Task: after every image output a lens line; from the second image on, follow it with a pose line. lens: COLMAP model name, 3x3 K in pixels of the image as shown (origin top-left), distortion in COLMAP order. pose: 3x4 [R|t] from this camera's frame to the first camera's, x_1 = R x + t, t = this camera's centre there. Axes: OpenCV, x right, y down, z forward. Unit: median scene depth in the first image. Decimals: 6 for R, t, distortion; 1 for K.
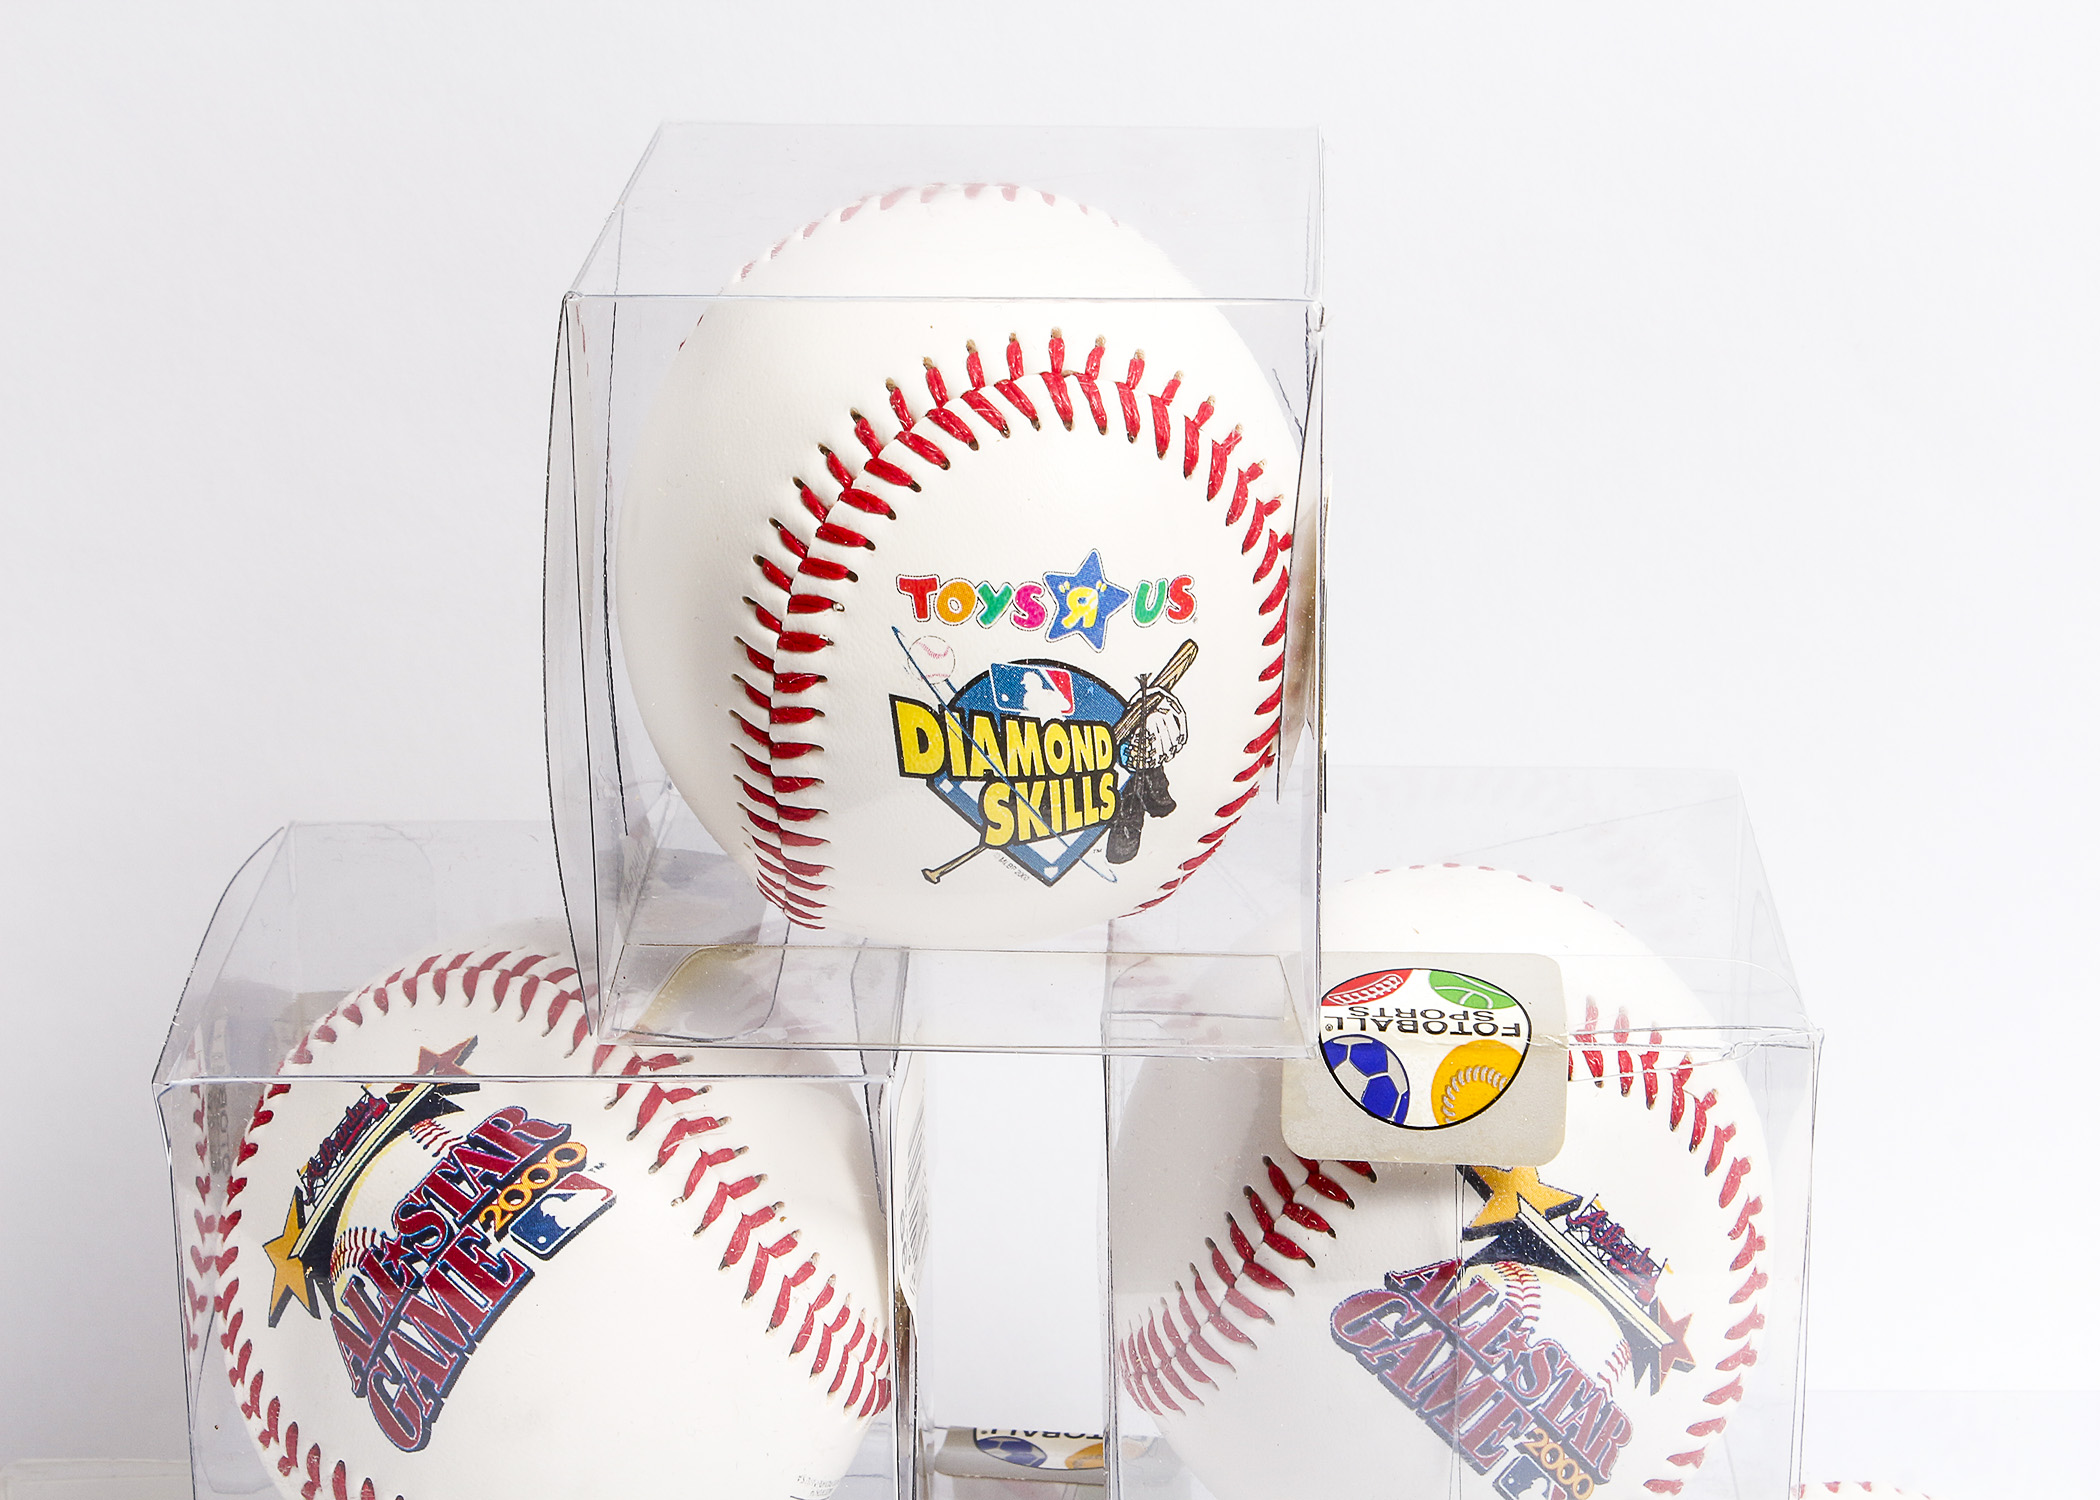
lens RADIAL K [[5198.1, 0, 1028.6], [0, 5198.1, 743.1], [0, 0, 1]] dist [0.053113, 0.000000]
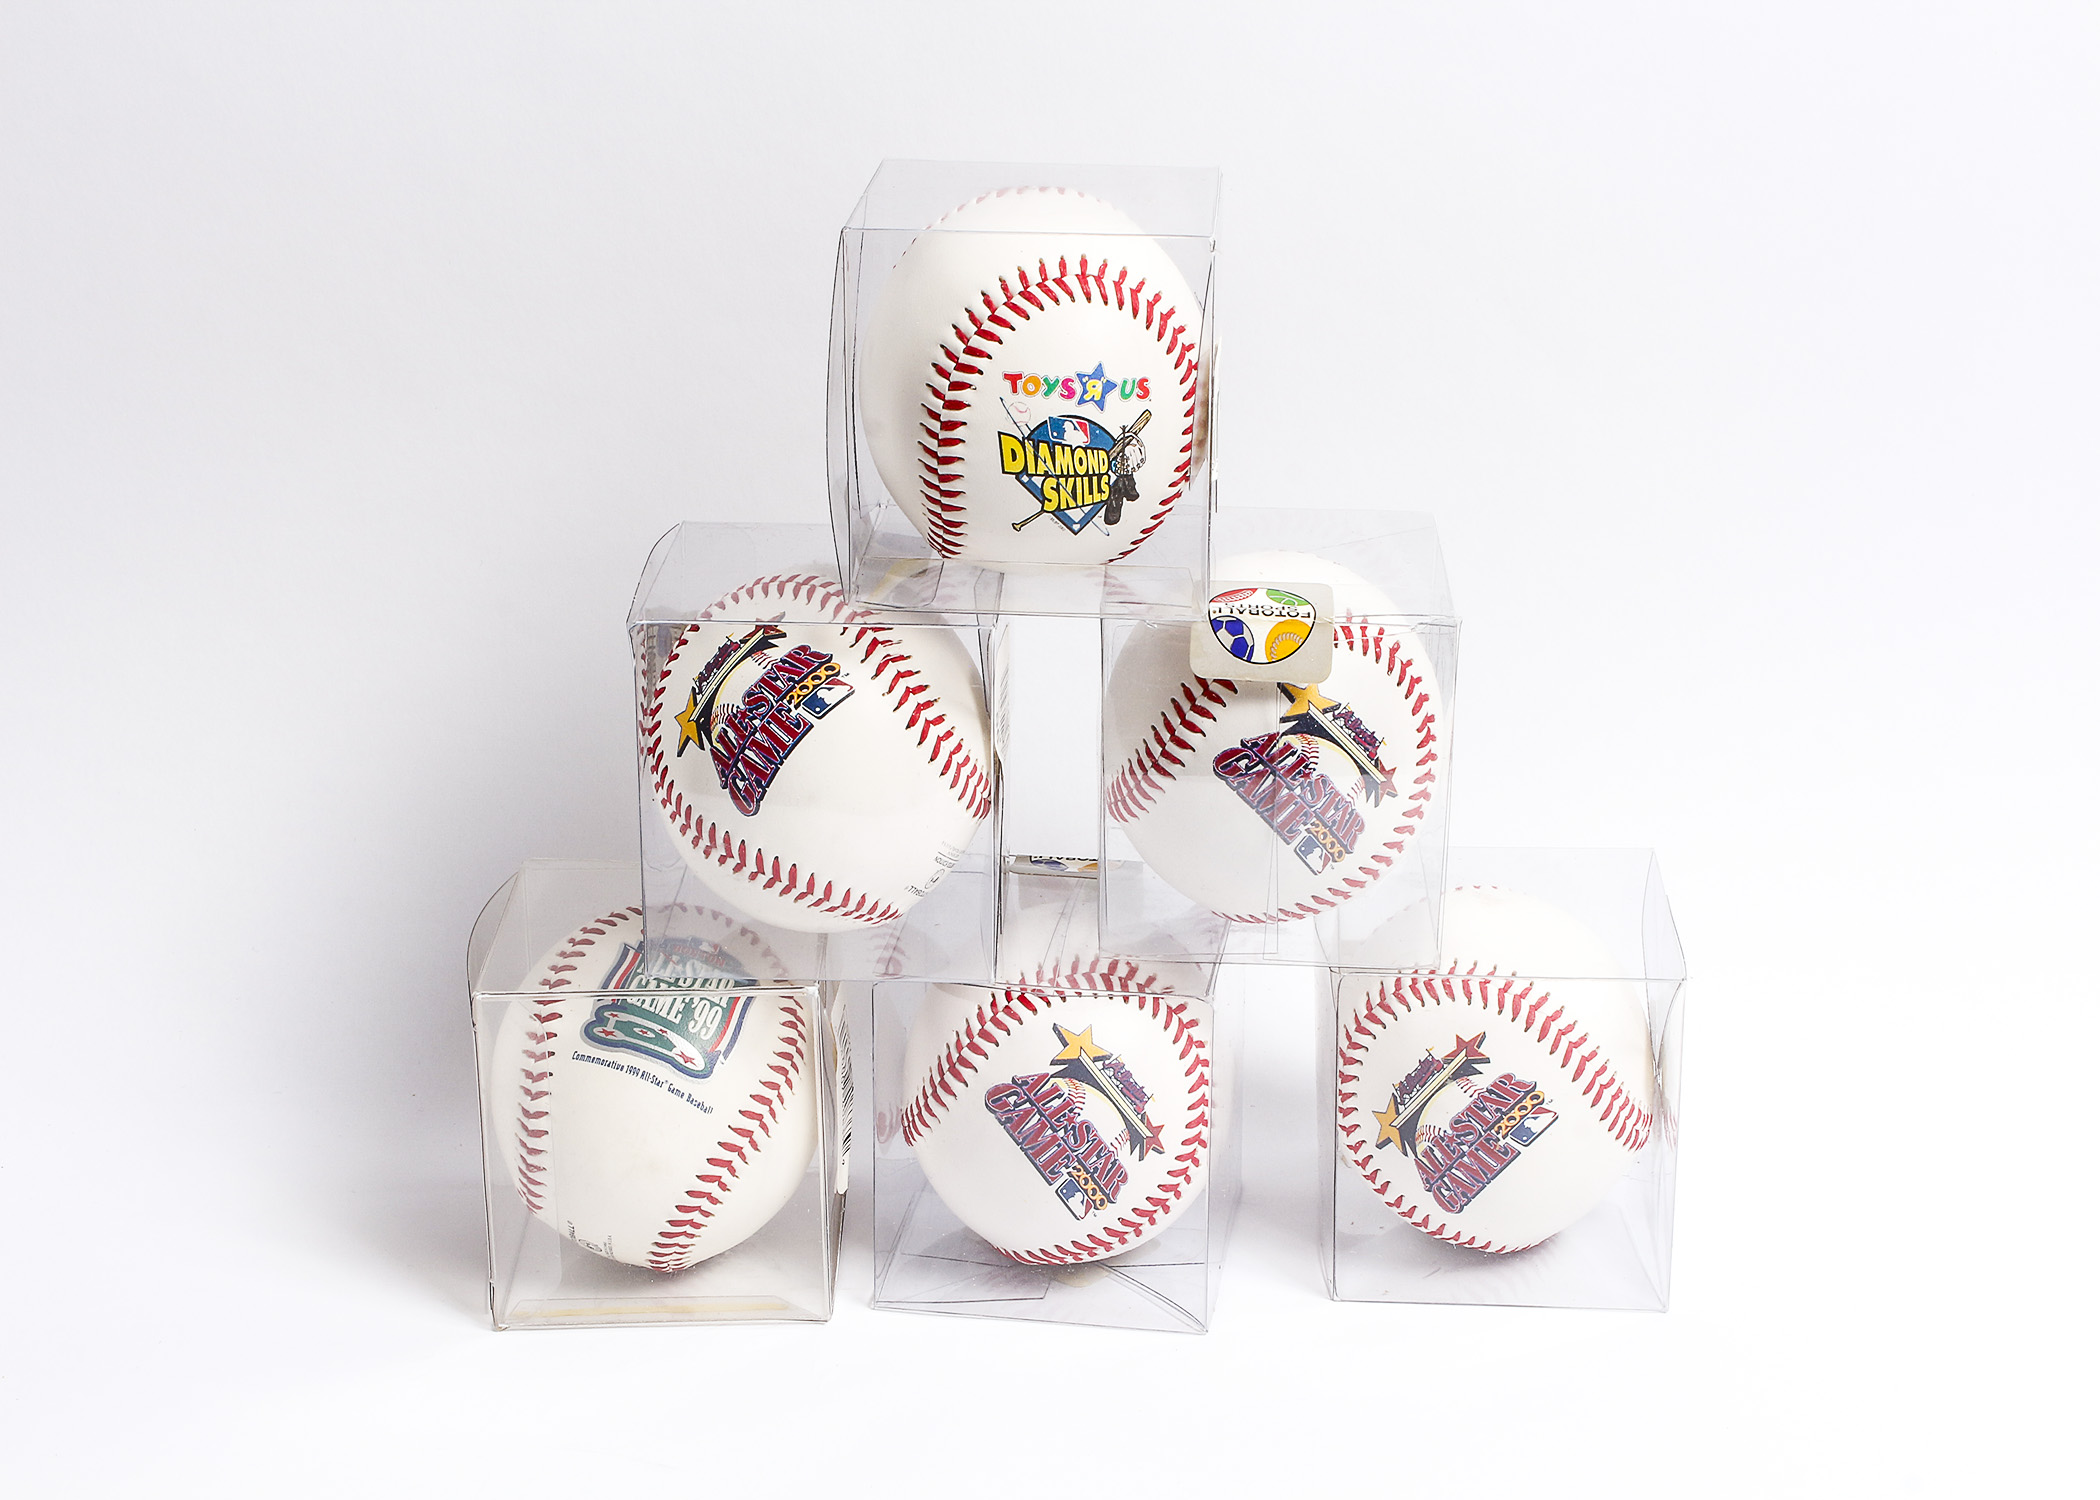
lens RADIAL K [[3754.0, 0, 1050.0], [0, 3754.0, 760.0], [0, 0, 1]] dist [0.003545, 0.000000]
pose [[0.999826, 0.018497, -0.002461, -0.000536], [-0.018515, 0.999801, -0.007386, 0.122517], [0.002323, 0.007430, 0.999970, -0.434155]]
